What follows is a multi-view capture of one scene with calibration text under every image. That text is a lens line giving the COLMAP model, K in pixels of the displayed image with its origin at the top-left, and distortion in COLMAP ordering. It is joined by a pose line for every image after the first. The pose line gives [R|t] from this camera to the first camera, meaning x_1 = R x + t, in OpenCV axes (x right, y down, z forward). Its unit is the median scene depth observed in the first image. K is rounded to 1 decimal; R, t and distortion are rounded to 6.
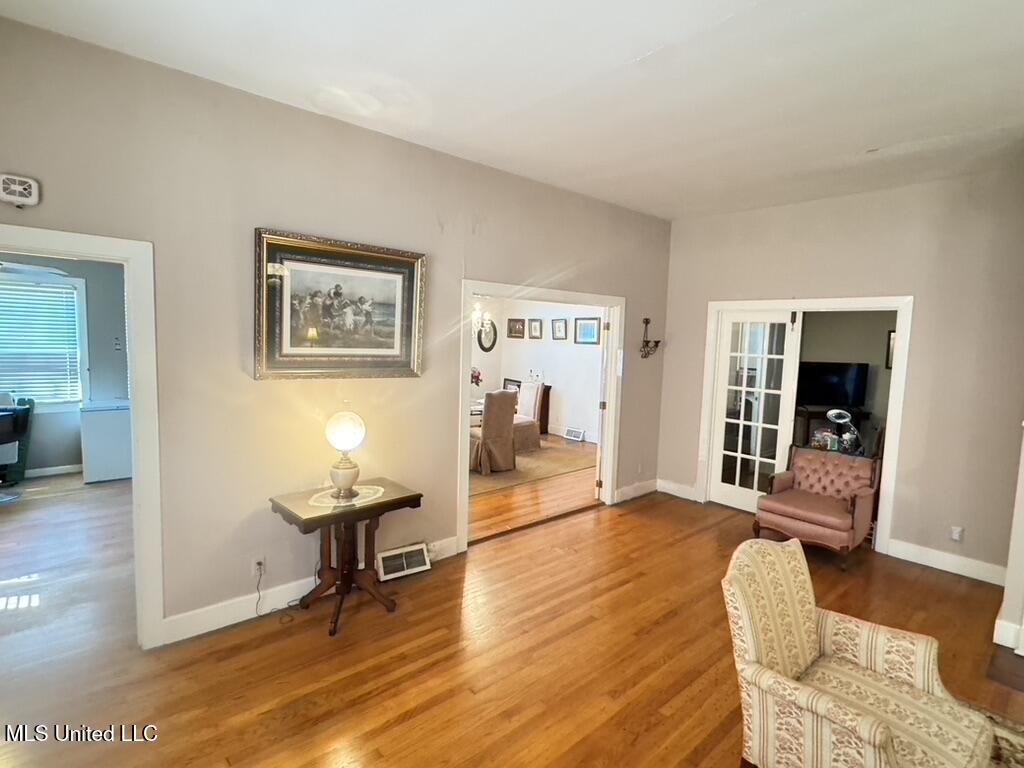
lens RADIAL K [[525.4, 0, 512.9], [0, 525.4, 382.6], [0, 0, 1]] dist [-0.001652, -0.000191]
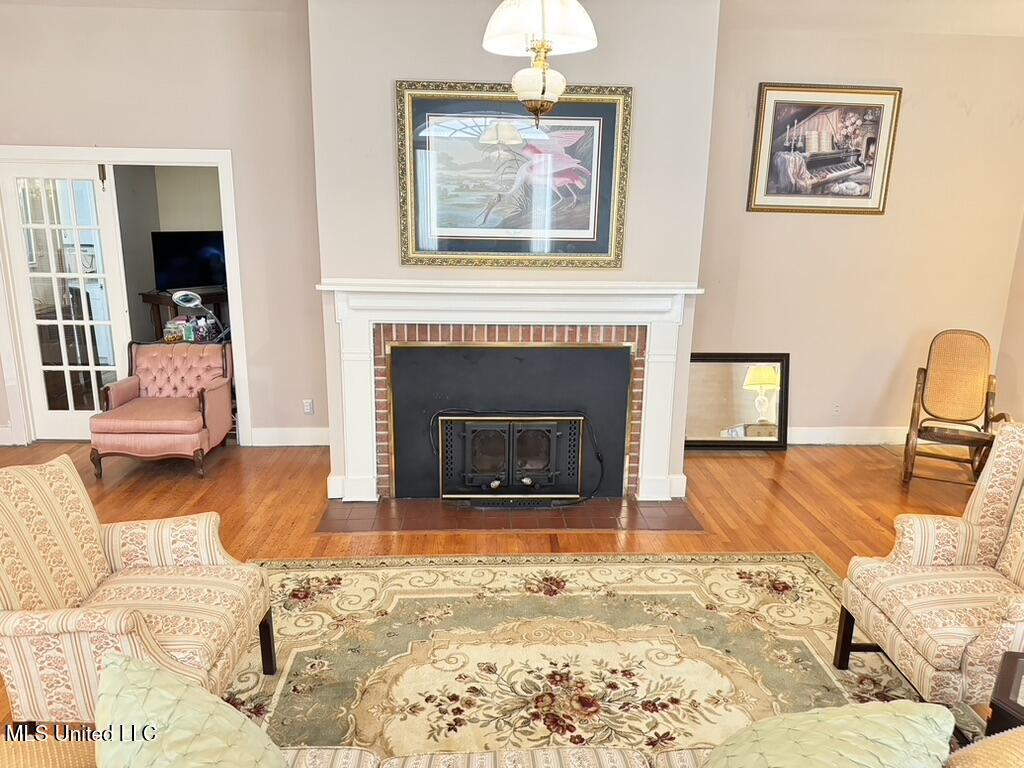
lens RADIAL K [[720.5, 0, 513.1], [0, 720.5, 386.1], [0, 0, 1]] dist [-0.006196, -0.003093]
pose [[0.614777, -0.202182, 0.762346, 0.062910], [0.069235, 0.976688, 0.203195, 0.005237], [-0.785656, -0.072139, 0.614443, -0.111696]]
